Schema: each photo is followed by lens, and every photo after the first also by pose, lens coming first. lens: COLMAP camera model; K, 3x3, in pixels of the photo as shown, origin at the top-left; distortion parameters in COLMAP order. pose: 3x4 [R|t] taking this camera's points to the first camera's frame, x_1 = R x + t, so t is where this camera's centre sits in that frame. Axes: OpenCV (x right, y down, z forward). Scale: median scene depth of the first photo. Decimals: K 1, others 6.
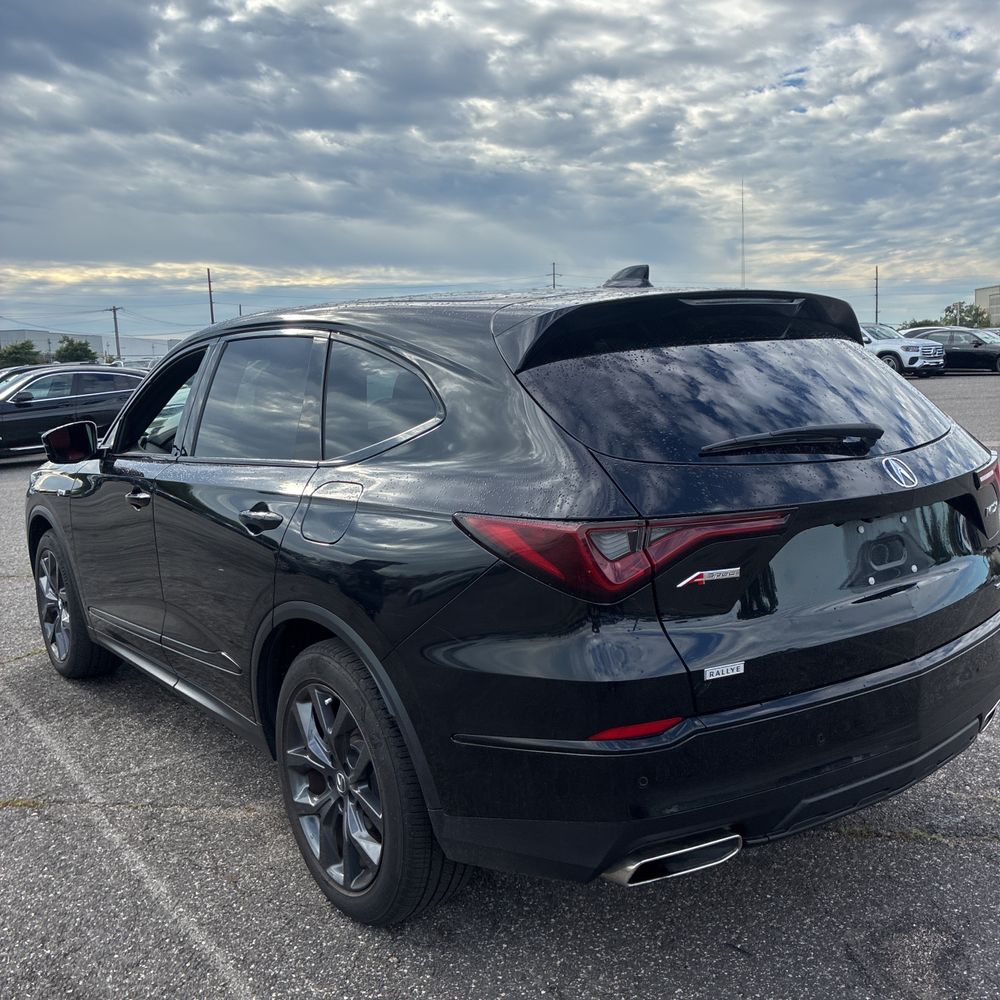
lens RADIAL K [[1070.5, 0, 514.6], [0, 1070.5, 484.2], [0, 0, 1]] dist [0.004798, -0.001150]
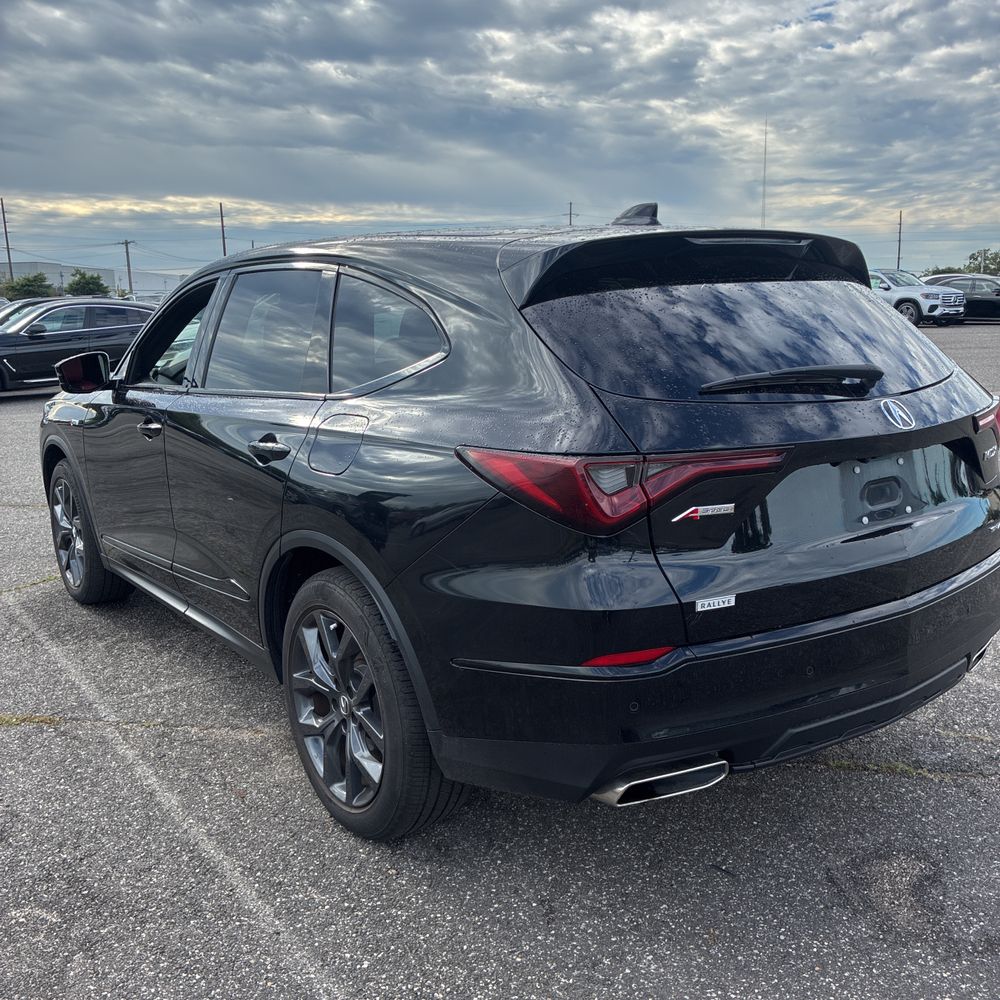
lens RADIAL K [[1069.6, 0, 504.9], [0, 1069.6, 497.1], [0, 0, 1]] dist [0.023210, -0.031276]
pose [[0.999641, 0.020048, -0.017784, 0.001301], [-0.018857, 0.997721, 0.064781, 0.001338], [0.019043, -0.064422, 0.997741, -0.003378]]
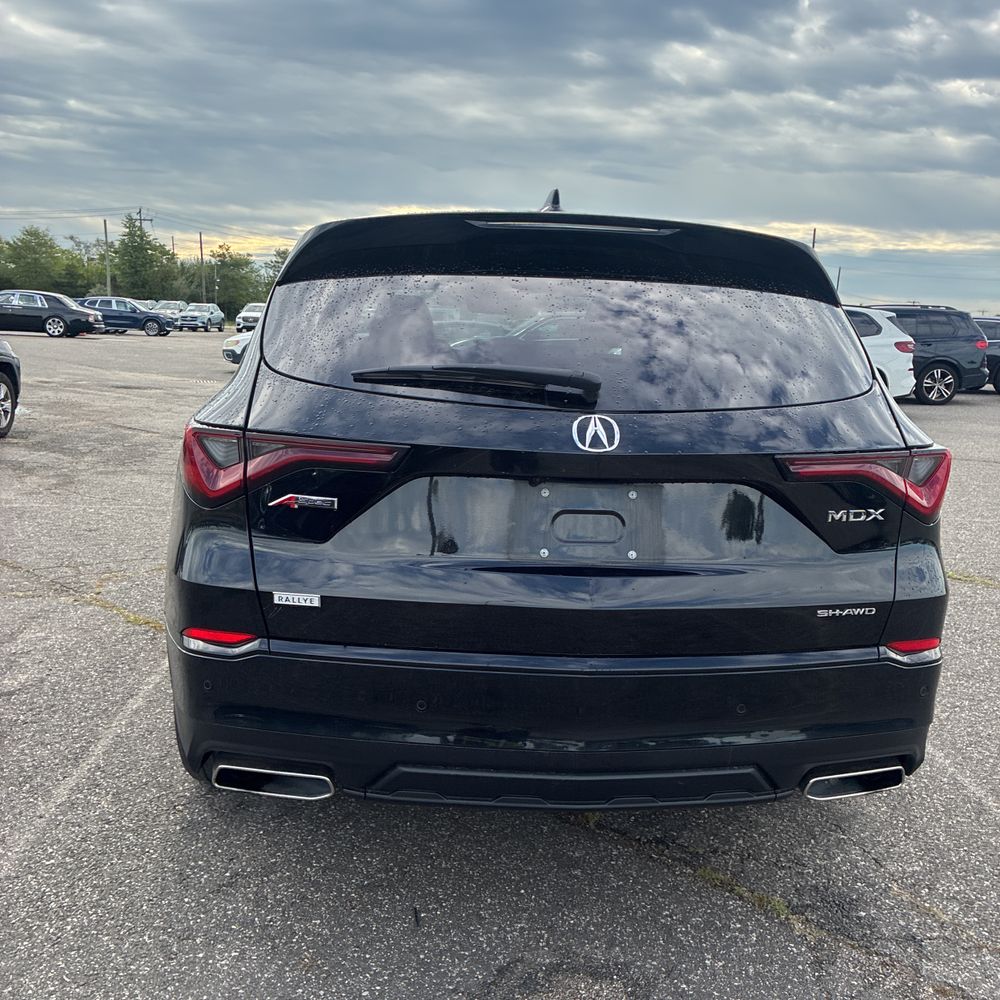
lens RADIAL K [[1069.6, 0, 504.9], [0, 1069.6, 497.1], [0, 0, 1]] dist [0.023210, -0.031276]
pose [[0.811237, 0.163004, -0.561538, 0.119641], [-0.139282, 0.986583, 0.085169, -0.003395], [0.567887, 0.009120, 0.823056, 0.042684]]
